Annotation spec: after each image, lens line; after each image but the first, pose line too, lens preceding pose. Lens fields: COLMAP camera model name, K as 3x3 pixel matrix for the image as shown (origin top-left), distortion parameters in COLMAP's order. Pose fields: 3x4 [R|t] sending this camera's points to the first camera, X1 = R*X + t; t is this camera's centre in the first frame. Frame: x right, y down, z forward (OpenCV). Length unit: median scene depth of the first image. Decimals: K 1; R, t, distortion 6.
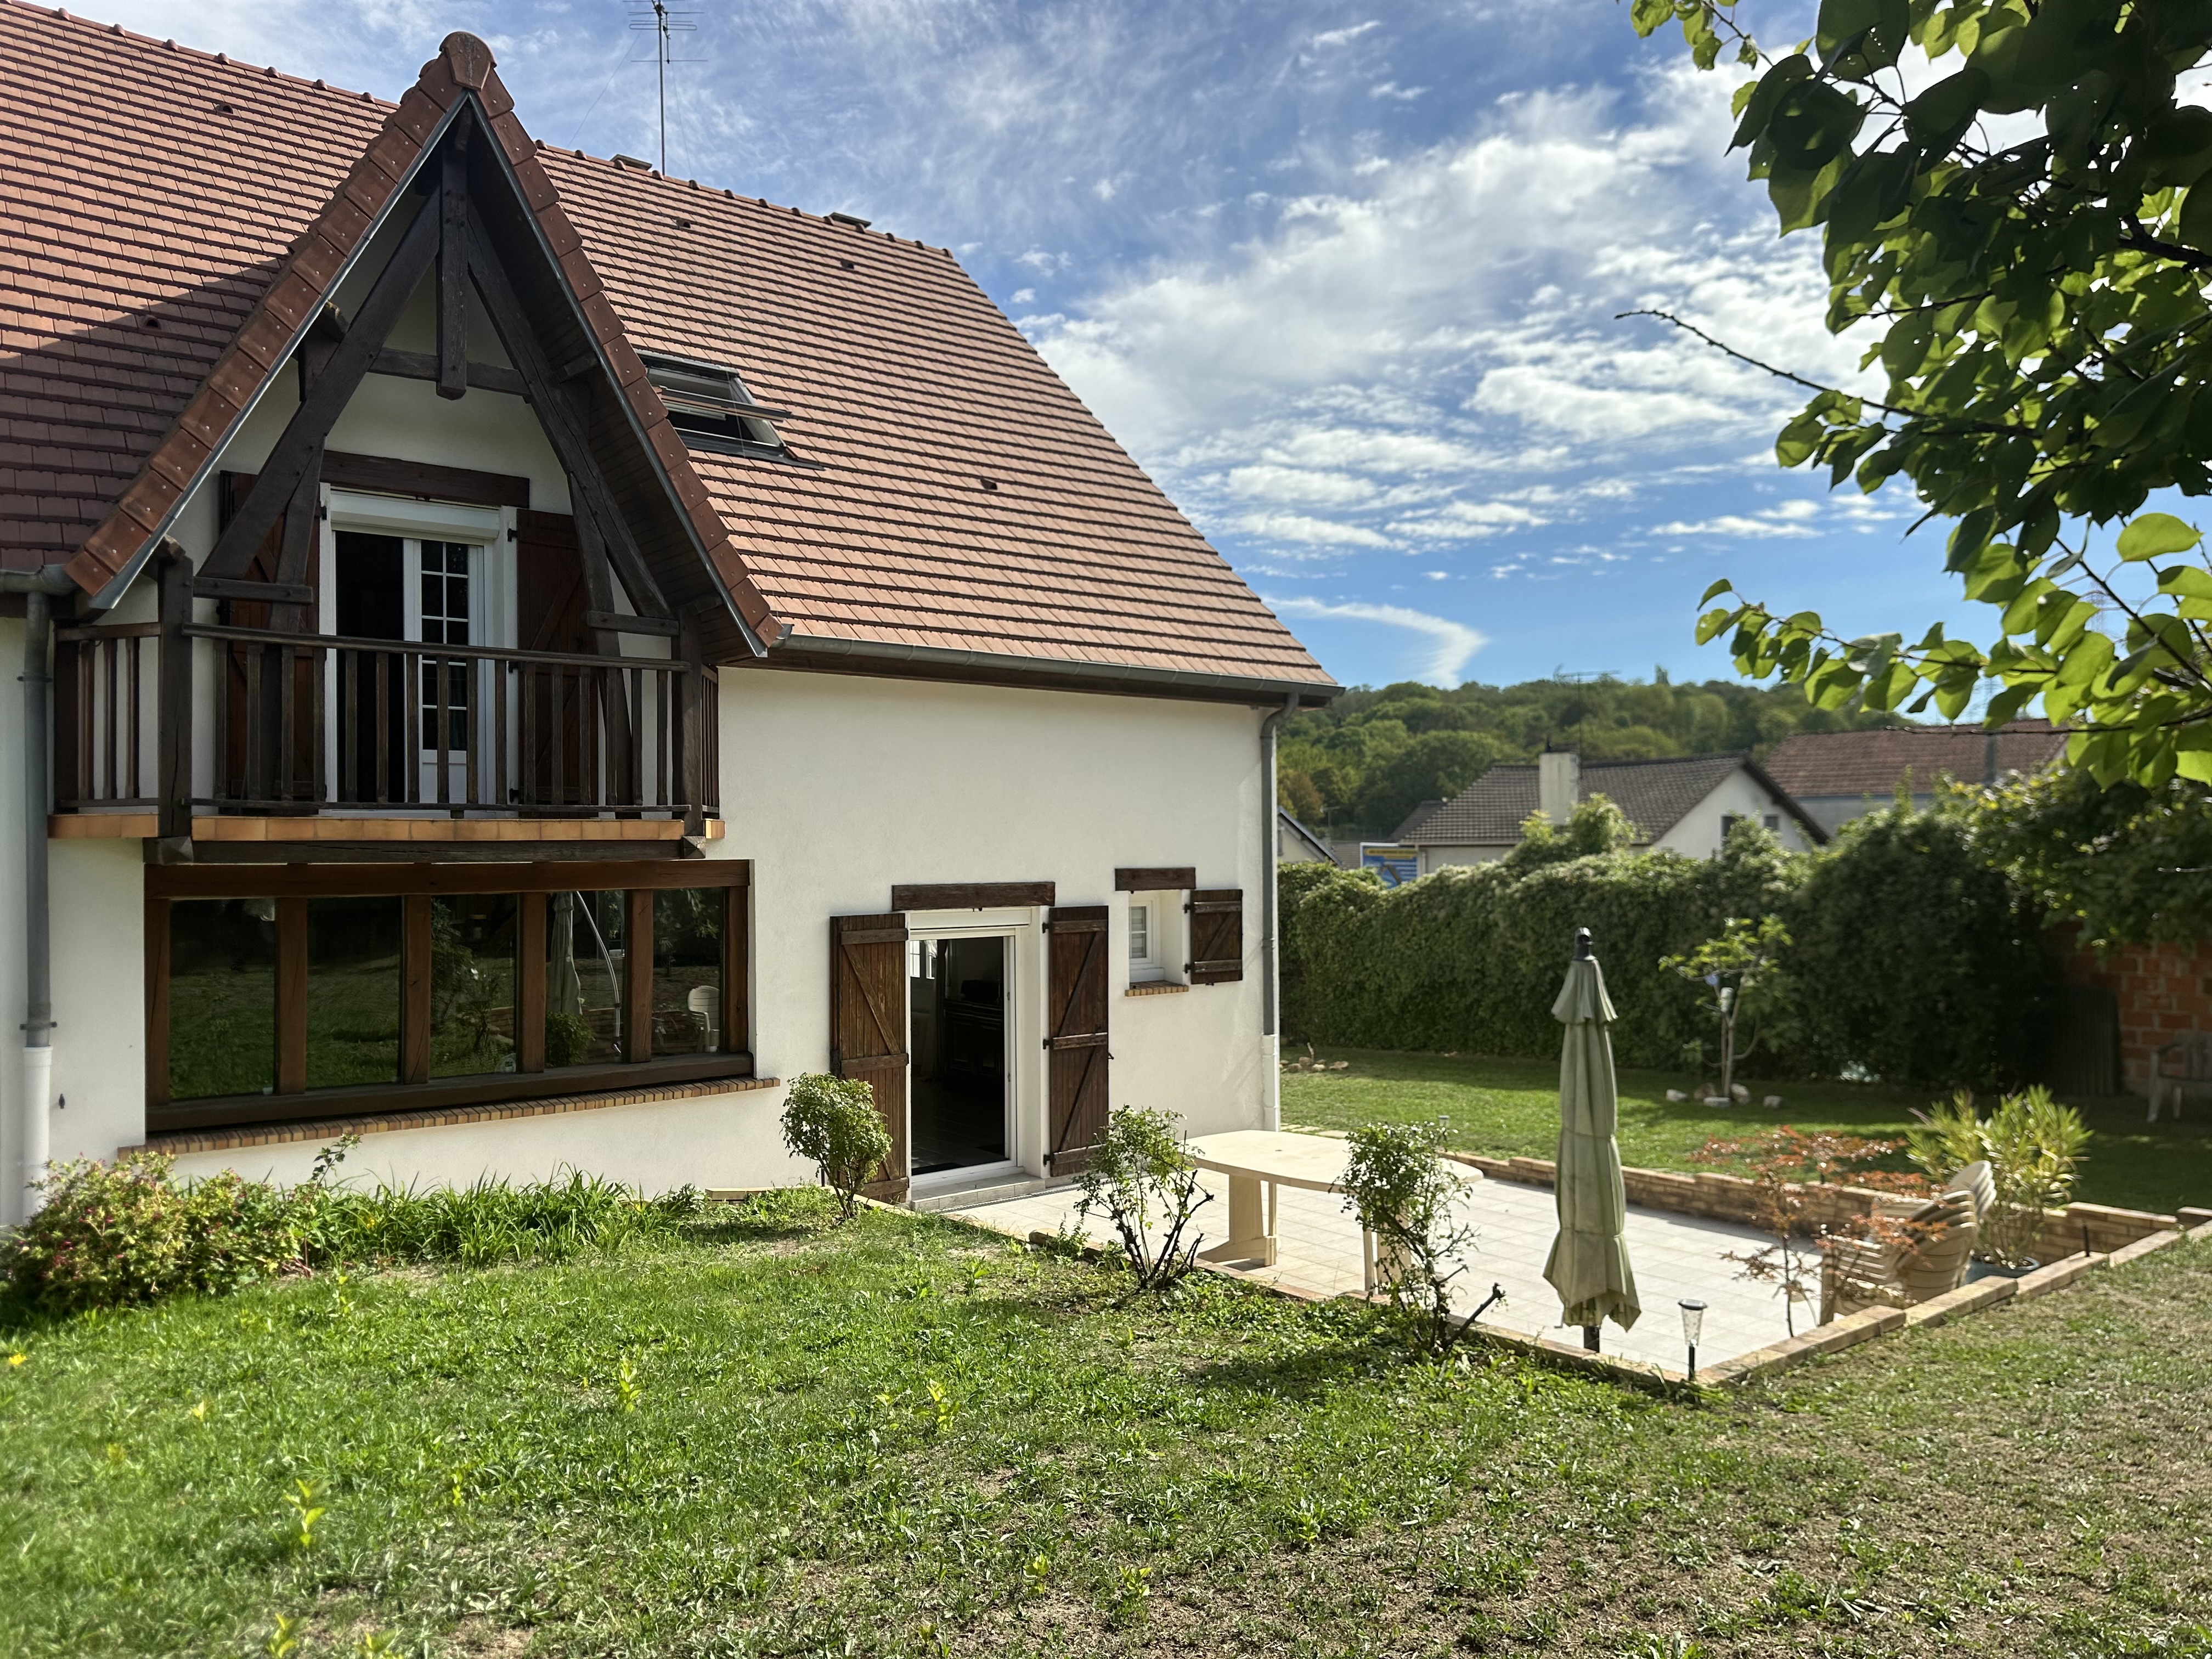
lens RADIAL K [[1574.5, 0, 1093.0], [0, 1574.5, 823.8], [0, 0, 1]] dist [0.141263, -0.180974]
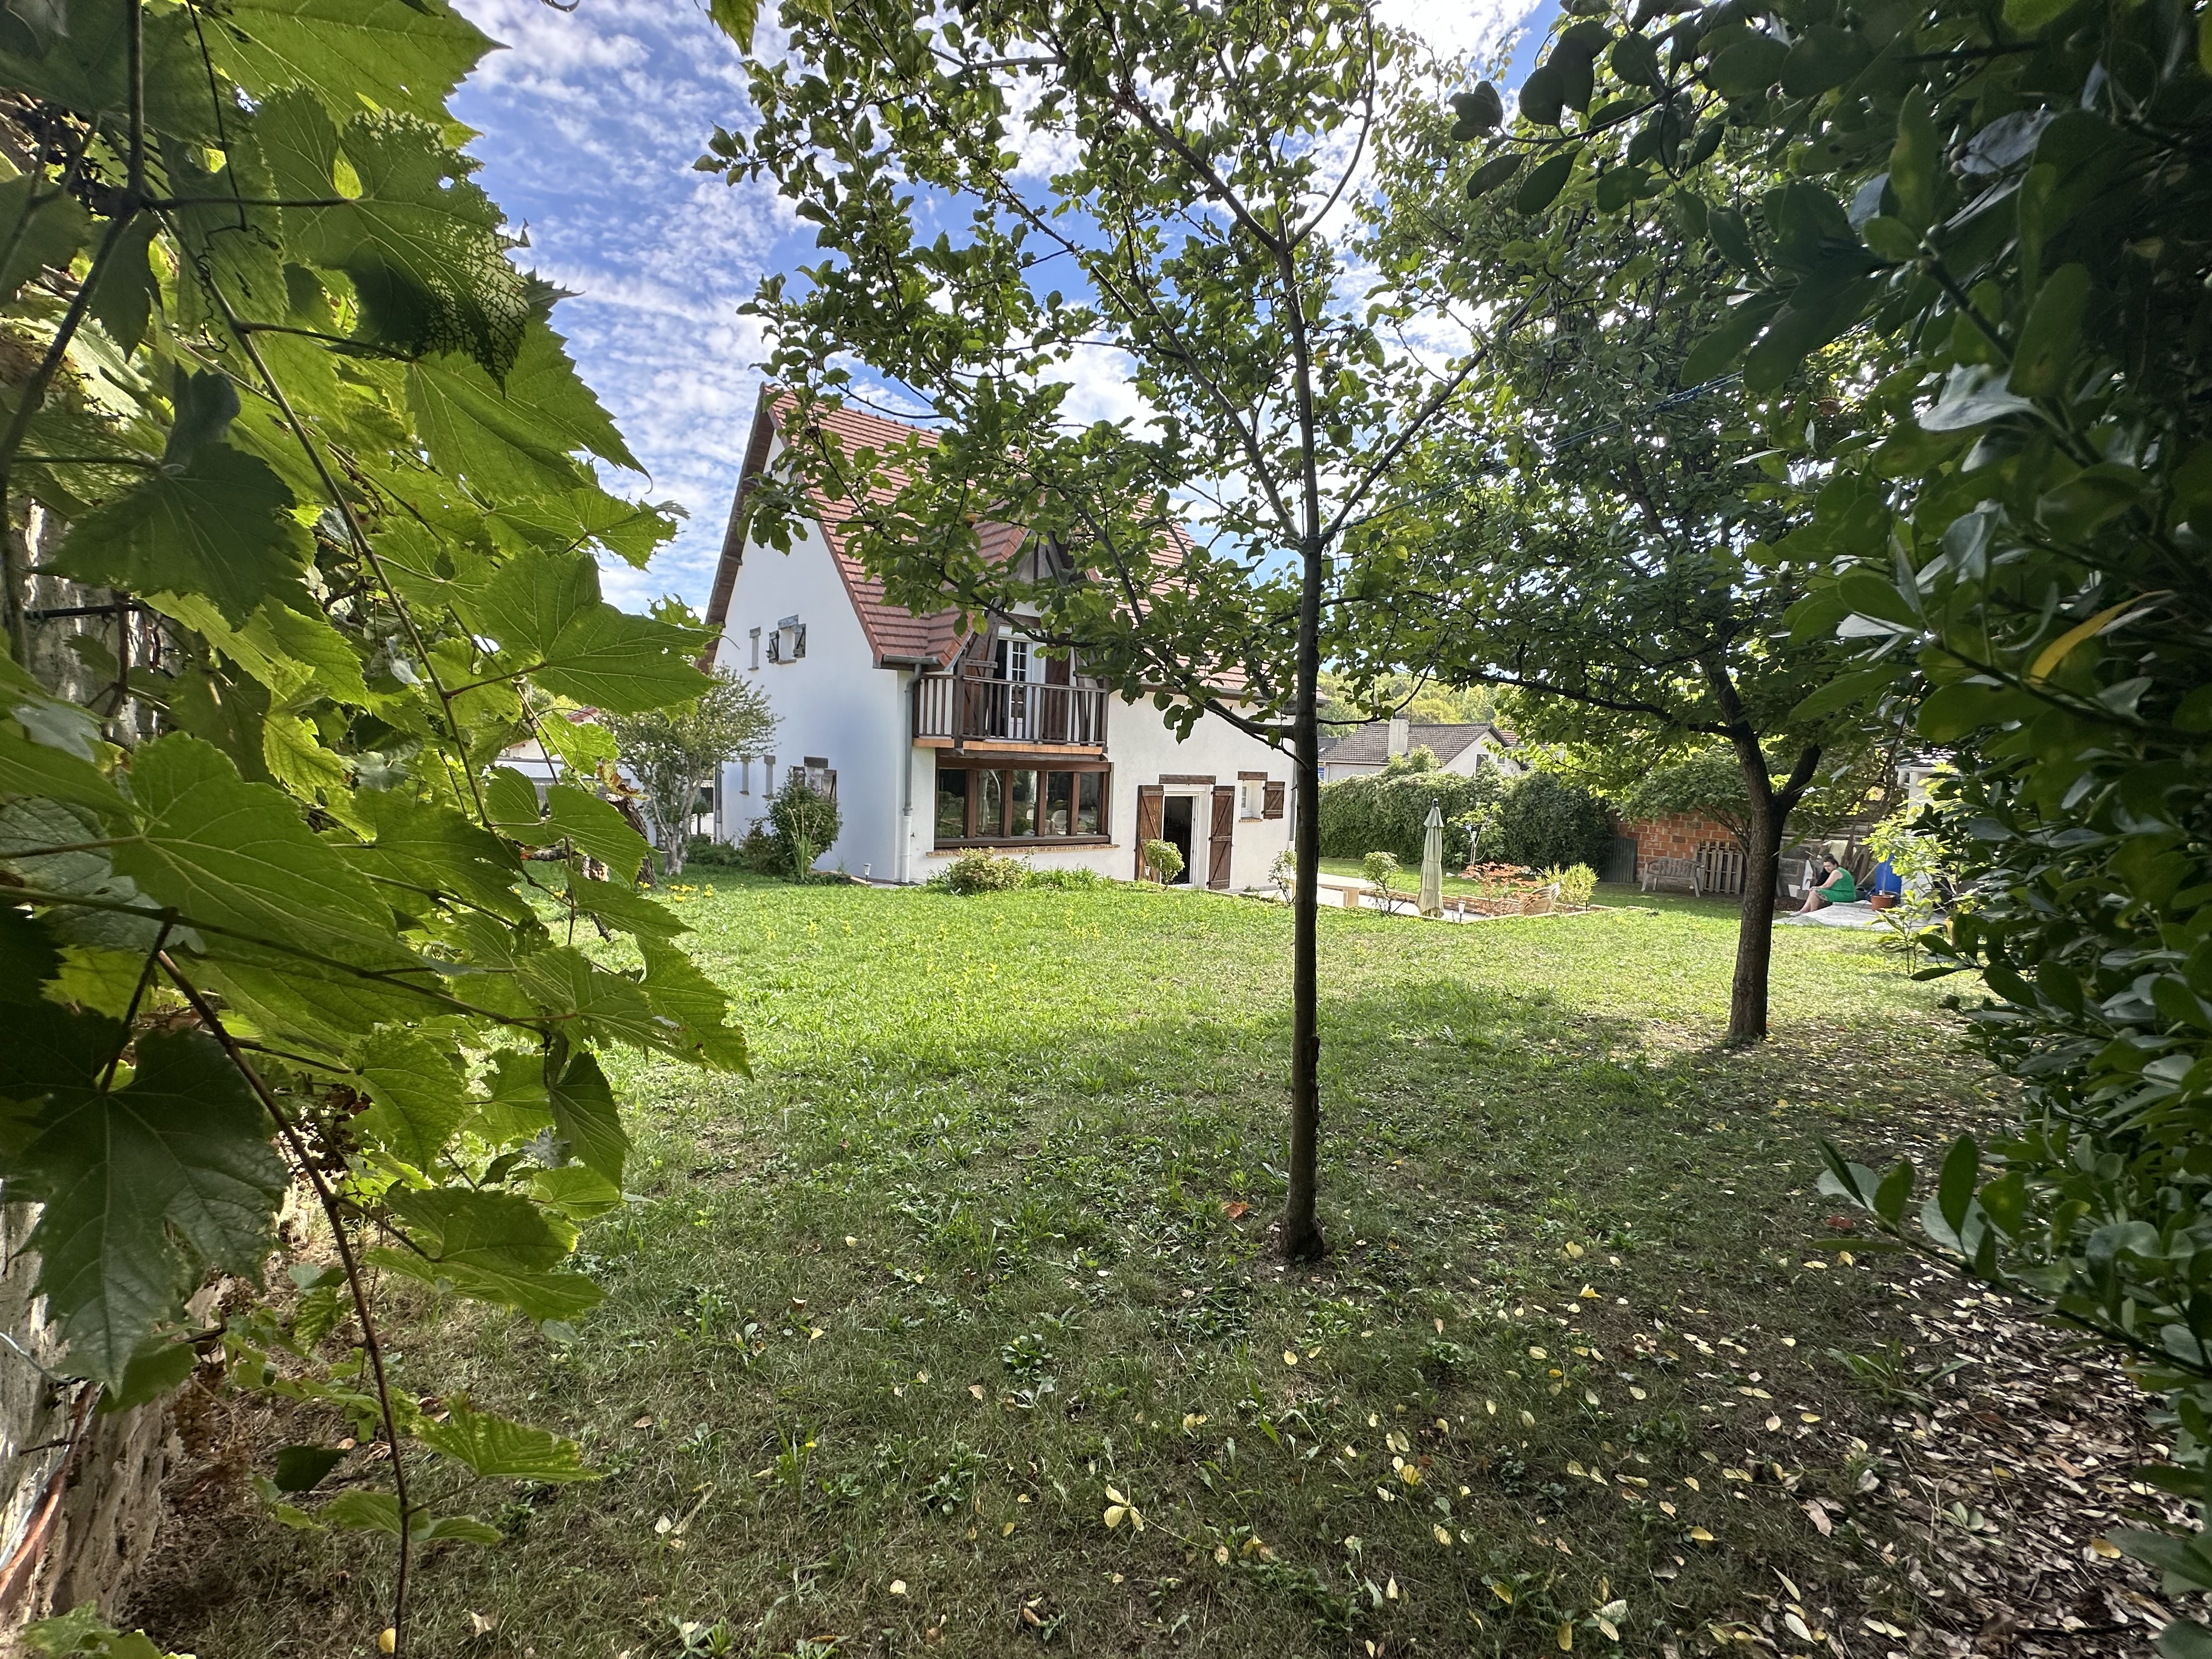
lens RADIAL K [[881.1, 0, 1104.0], [0, 881.1, 817.0], [0, 0, 1]] dist [-0.003932, 0.000999]
pose [[0.998756, 0.046332, -0.018457, -0.183279], [-0.044517, 0.995044, 0.088912, -0.015273], [0.022485, -0.087980, 0.995868, -0.435126]]
